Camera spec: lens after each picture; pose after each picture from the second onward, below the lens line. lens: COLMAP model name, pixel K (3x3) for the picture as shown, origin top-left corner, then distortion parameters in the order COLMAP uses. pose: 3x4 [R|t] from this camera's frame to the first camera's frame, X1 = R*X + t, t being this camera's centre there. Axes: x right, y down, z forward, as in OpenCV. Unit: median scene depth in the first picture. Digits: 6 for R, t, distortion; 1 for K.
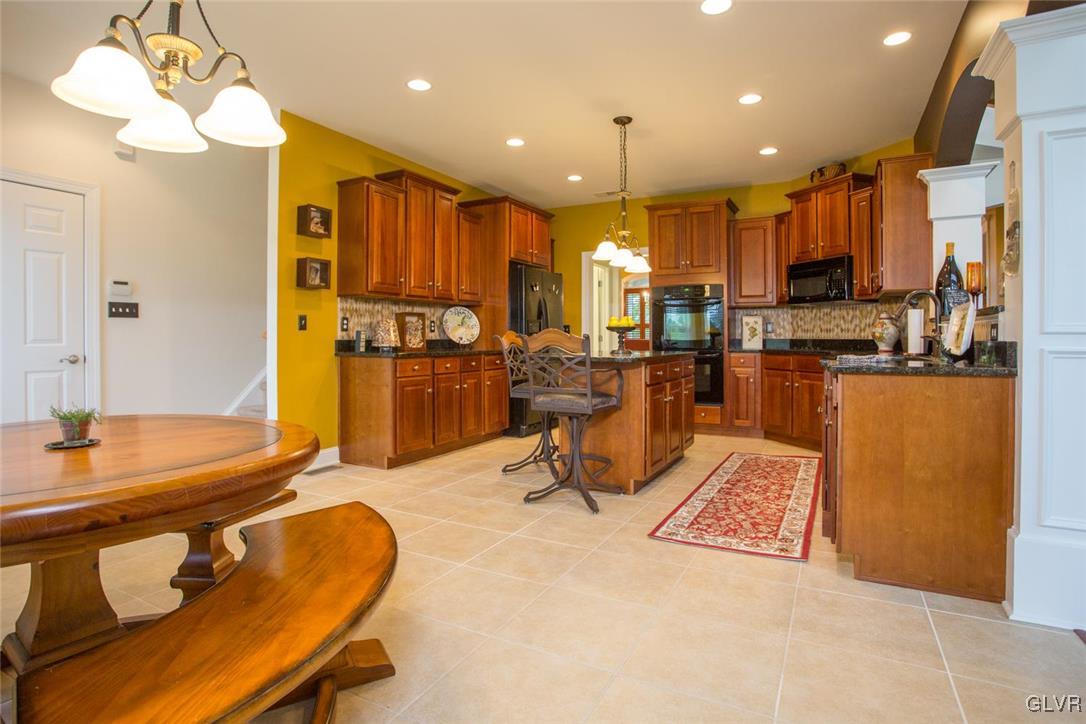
lens RADIAL K [[562.5, 0, 542.2], [0, 562.5, 333.1], [0, 0, 1]] dist [-0.098629, 0.064013]
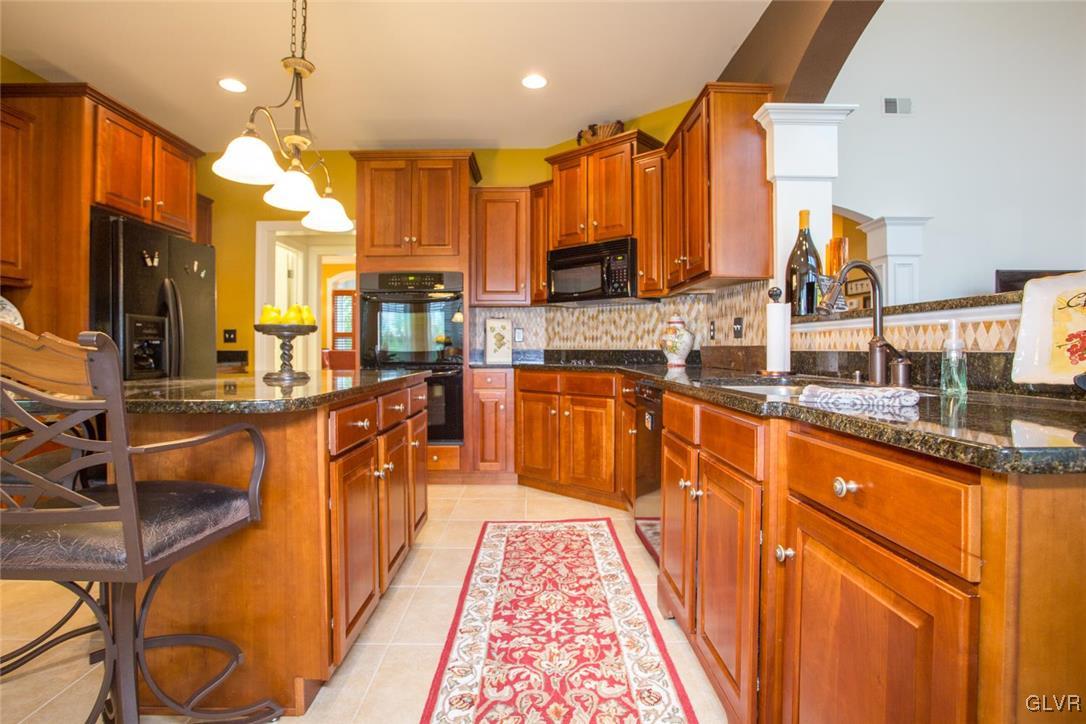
lens RADIAL K [[534.5, 0, 540.1], [0, 534.5, 347.7], [0, 0, 1]] dist [-0.064088, 0.027188]
pose [[0.875760, 0.000444, 0.482747, 0.089227], [-0.003560, 0.999978, 0.005538, 0.004482], [-0.482734, -0.006568, 0.875742, 0.385153]]
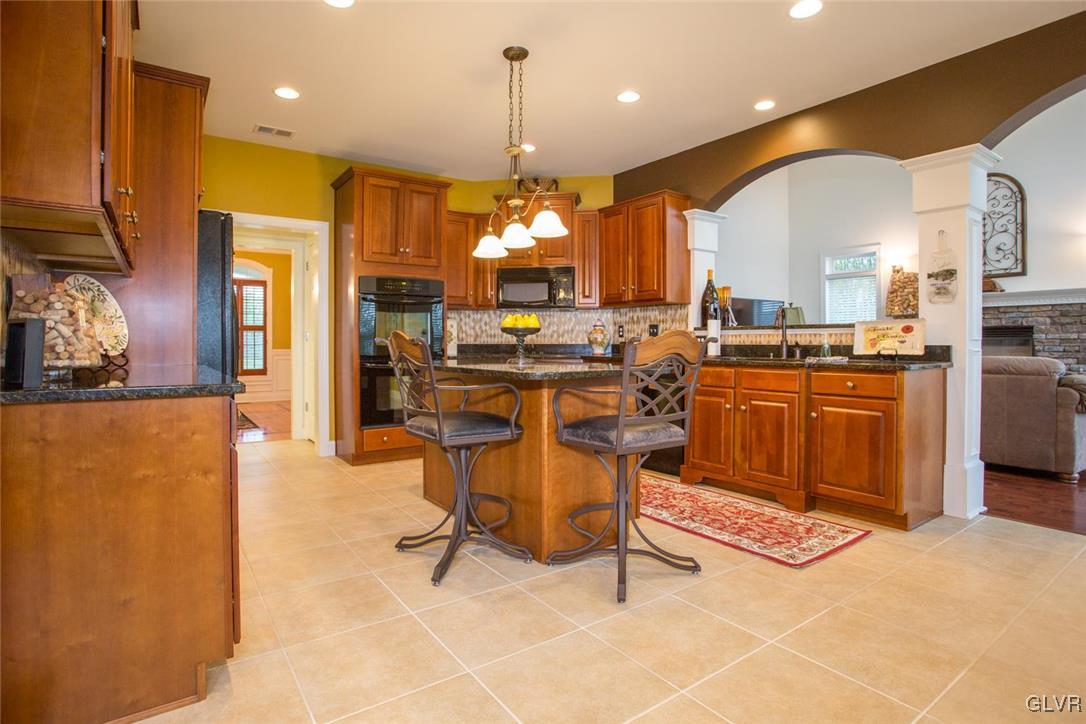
lens RADIAL K [[552.2, 0, 539.6], [0, 552.2, 338.0], [0, 0, 1]] dist [-0.070592, 0.029258]
pose [[0.449348, 0.007685, 0.893324, -0.403061], [-0.007191, 0.999962, -0.004986, 0.004580], [-0.893328, -0.004183, 0.449386, 0.518953]]
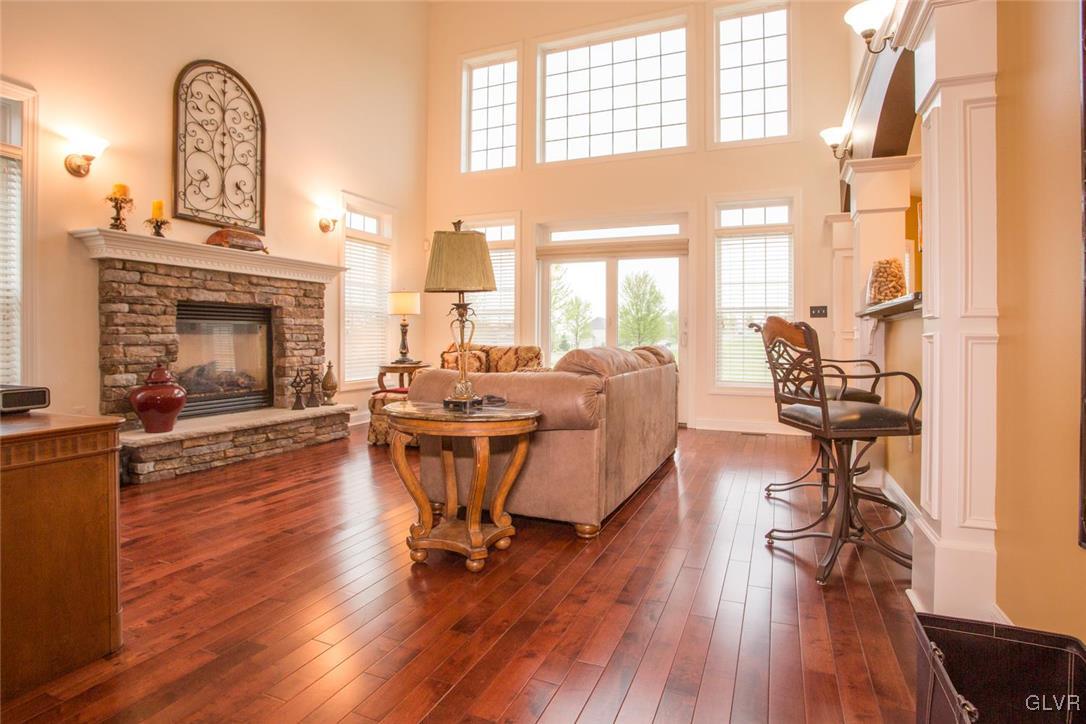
lens RADIAL K [[552.2, 0, 539.6], [0, 552.2, 338.0], [0, 0, 1]] dist [-0.070592, 0.029258]
pose [[-0.997215, -0.000848, -0.074576, 0.842155], [-0.000268, 0.999970, -0.007784, 0.022699], [0.074580, -0.007742, -0.997185, 1.010197]]
